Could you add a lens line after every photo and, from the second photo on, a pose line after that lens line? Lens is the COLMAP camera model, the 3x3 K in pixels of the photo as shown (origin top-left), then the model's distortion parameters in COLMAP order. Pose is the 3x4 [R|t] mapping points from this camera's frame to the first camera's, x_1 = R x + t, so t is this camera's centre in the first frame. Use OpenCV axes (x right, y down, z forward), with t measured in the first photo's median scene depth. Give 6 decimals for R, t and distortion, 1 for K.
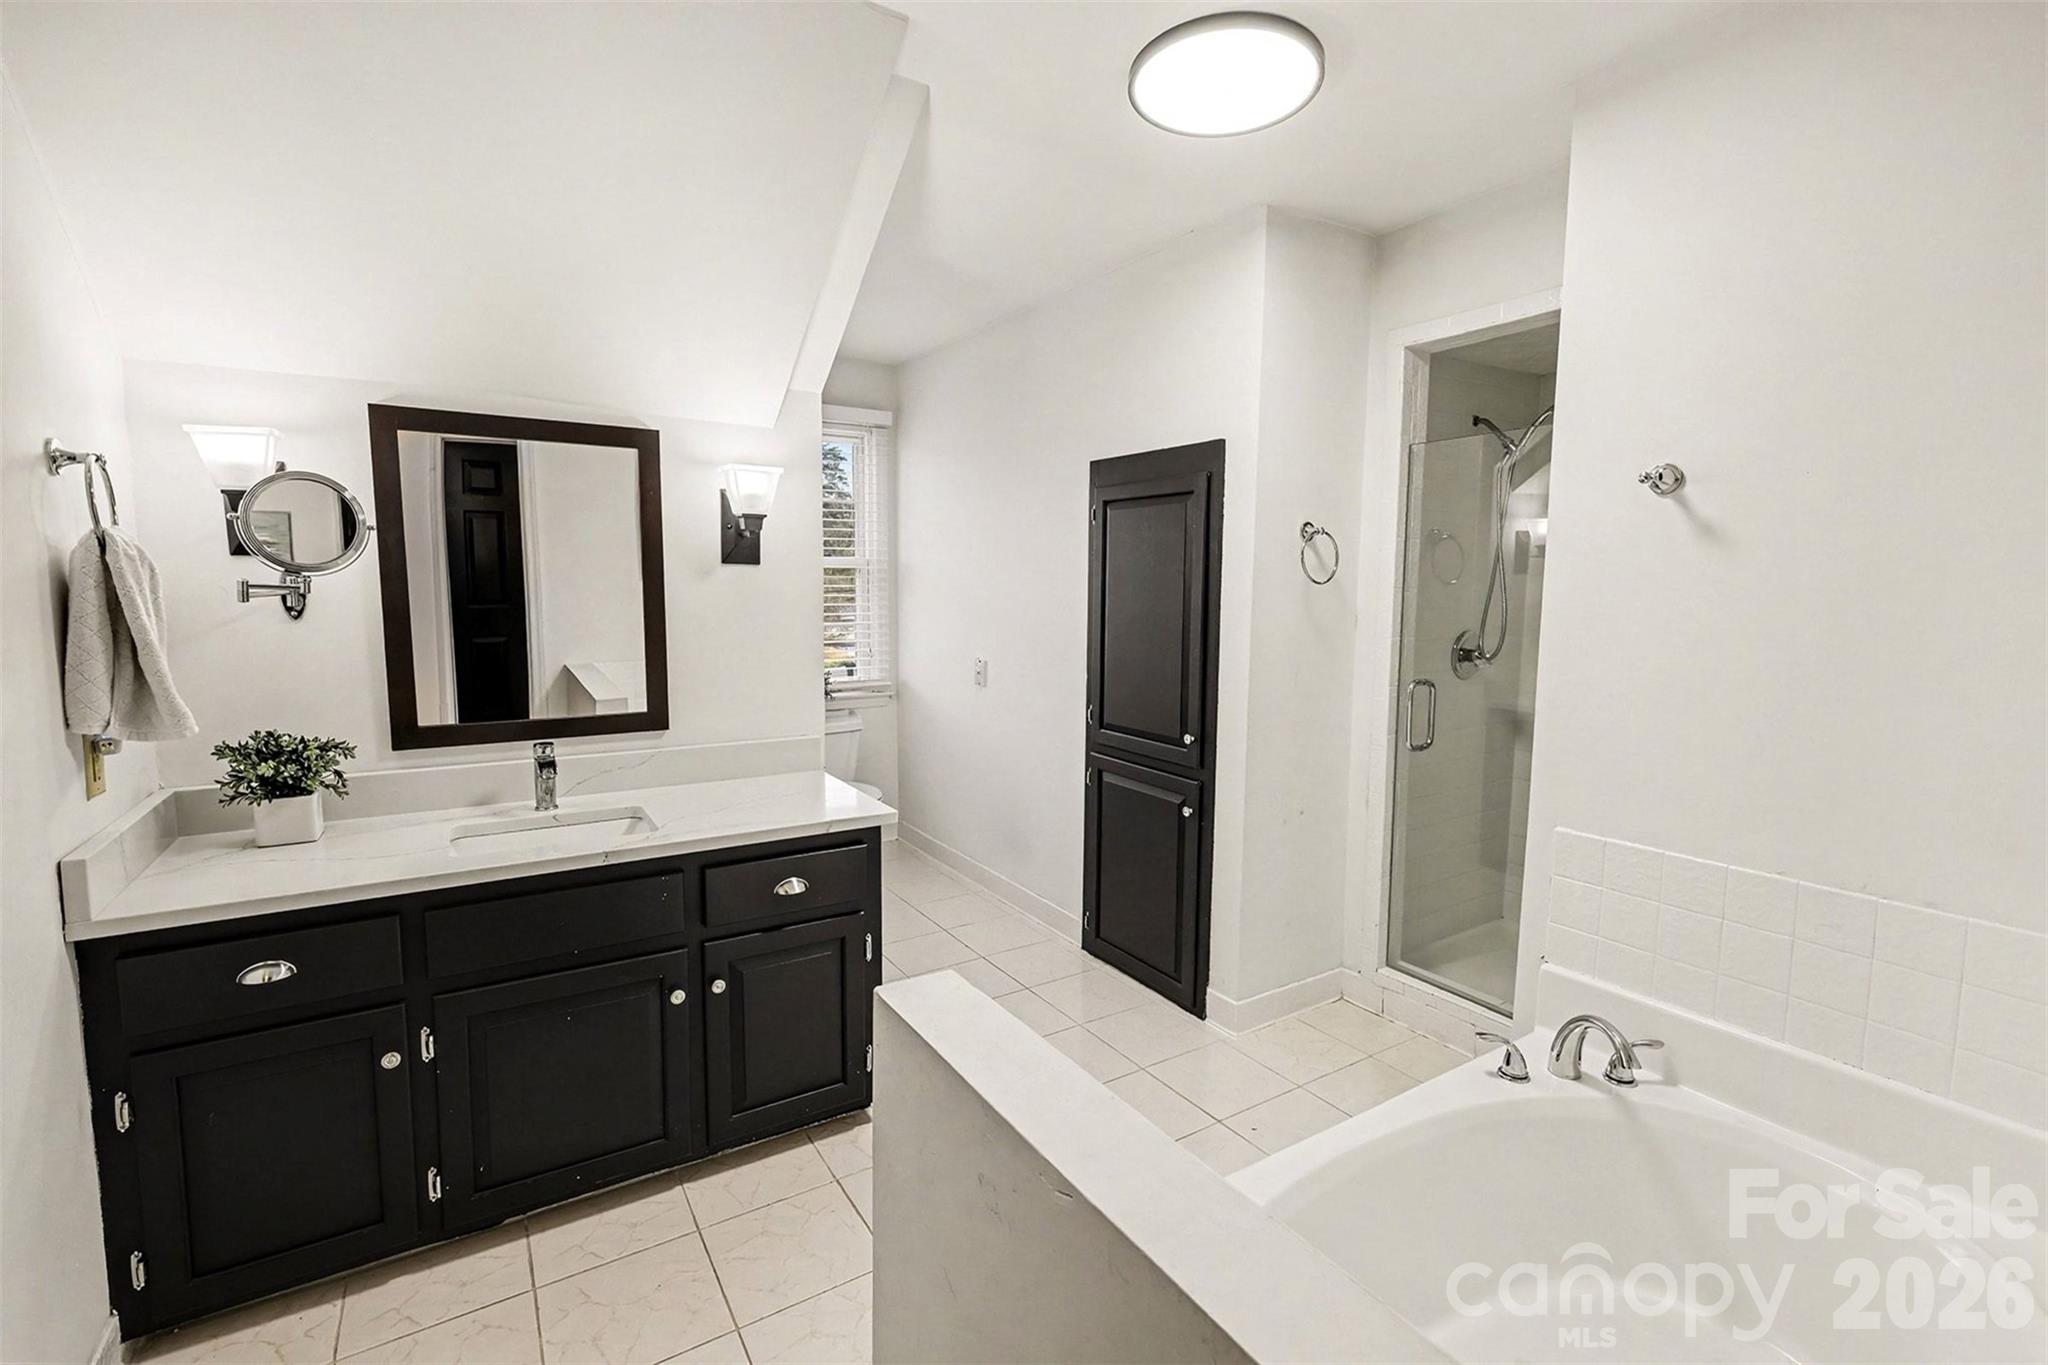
lens RADIAL K [[915.7, 0, 1035.9], [0, 915.7, 680.2], [0, 0, 1]] dist [0.002238, -0.001097]
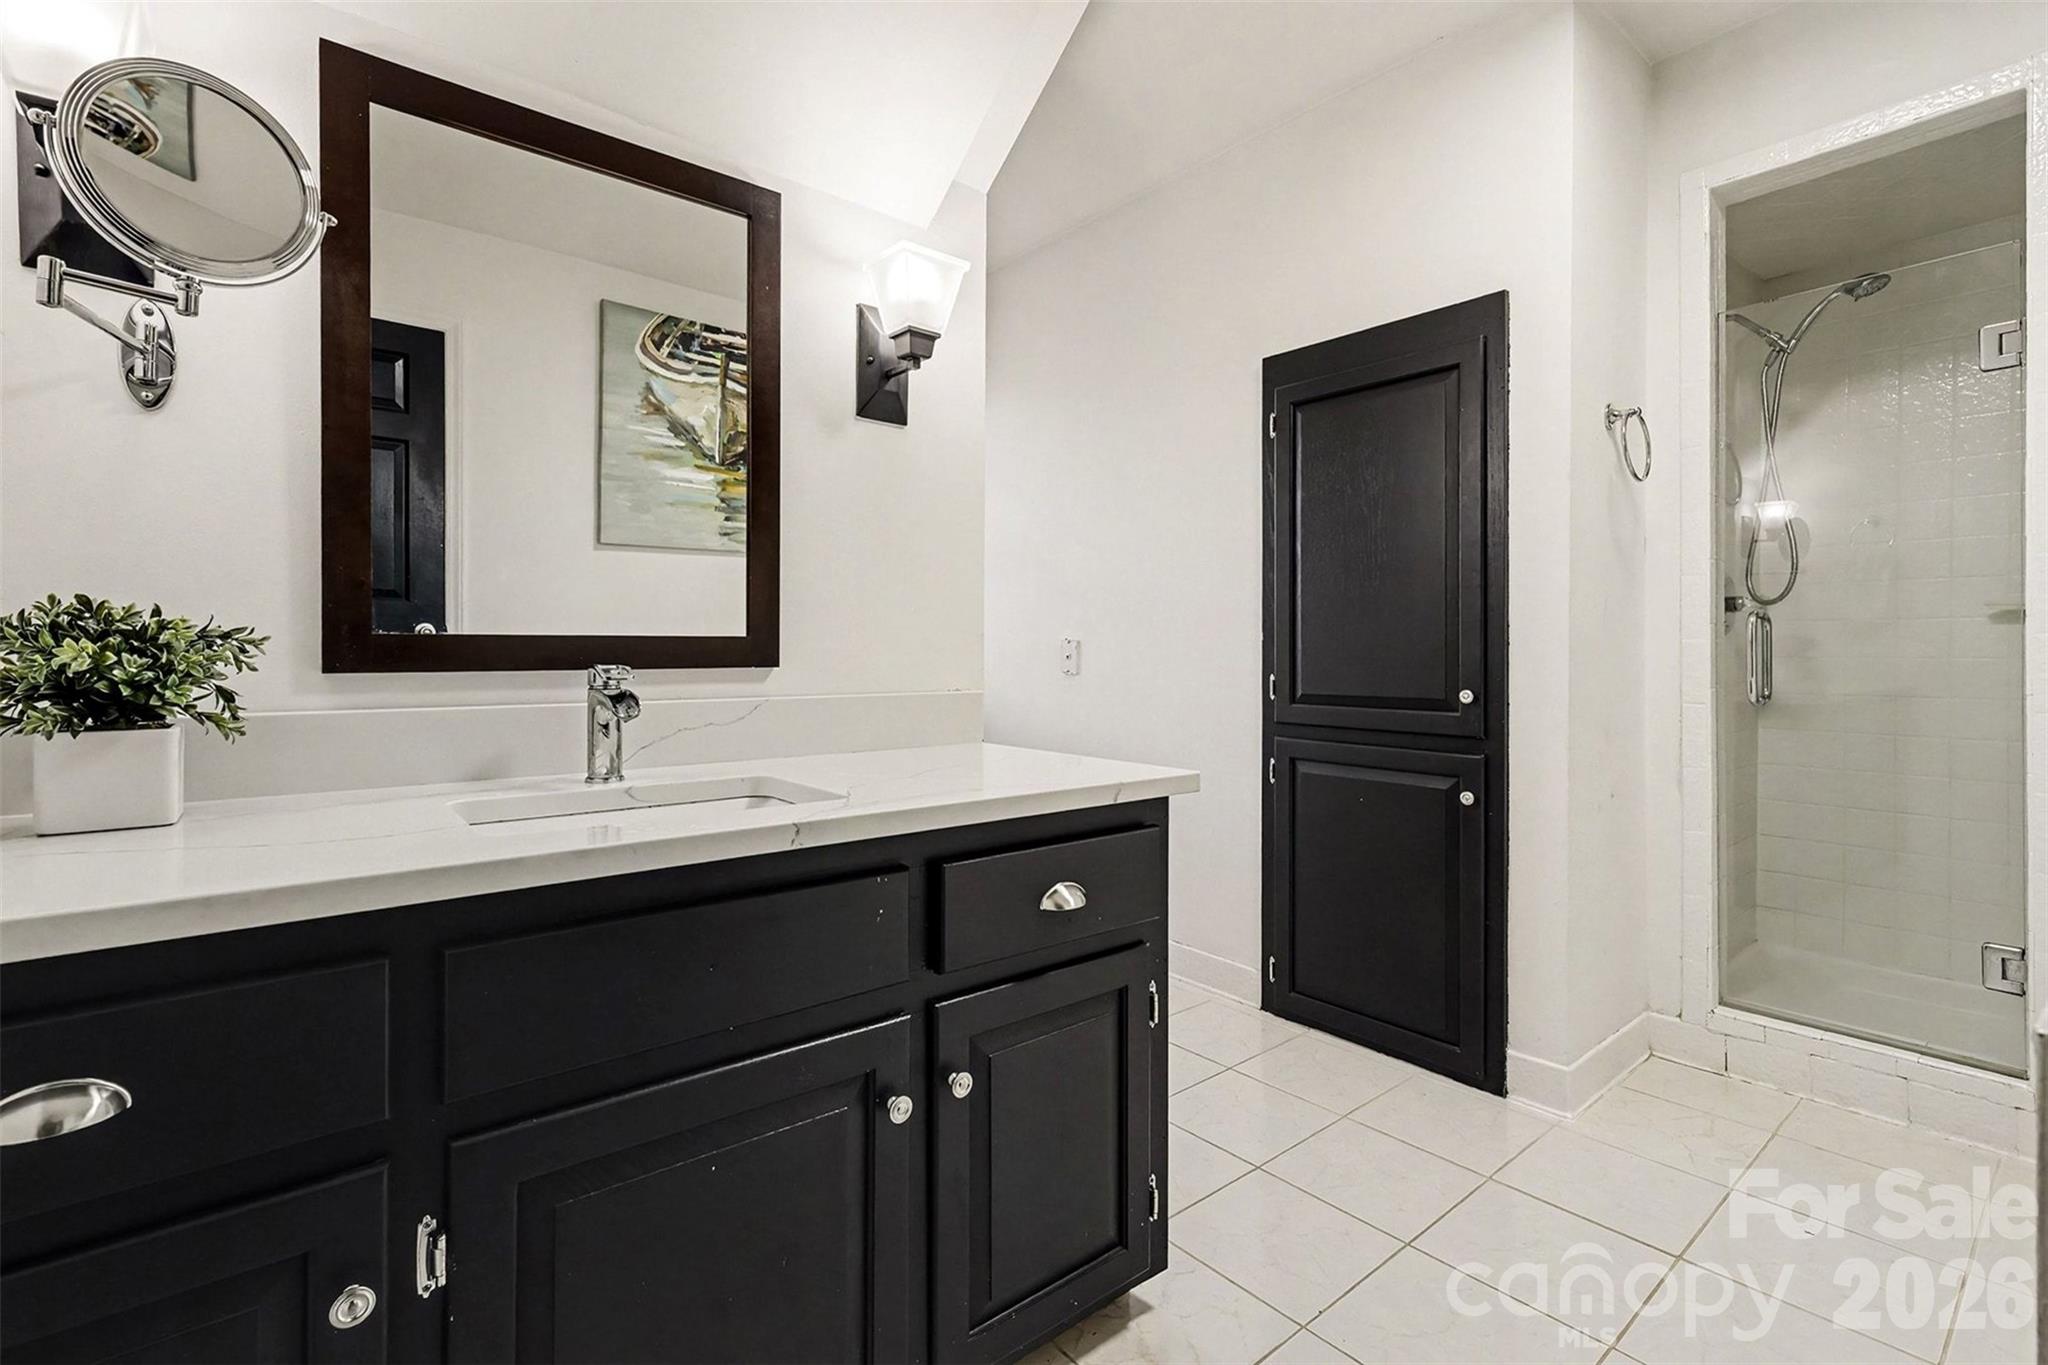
lens RADIAL K [[915.7, 0, 1011.1], [0, 915.7, 668.1], [0, 0, 1]] dist [0.002238, -0.001097]
pose [[0.992589, -0.010019, 0.121103, -0.355114], [0.021929, 0.995002, -0.097416, 0.132427], [-0.119522, 0.099350, 0.987848, 0.405774]]
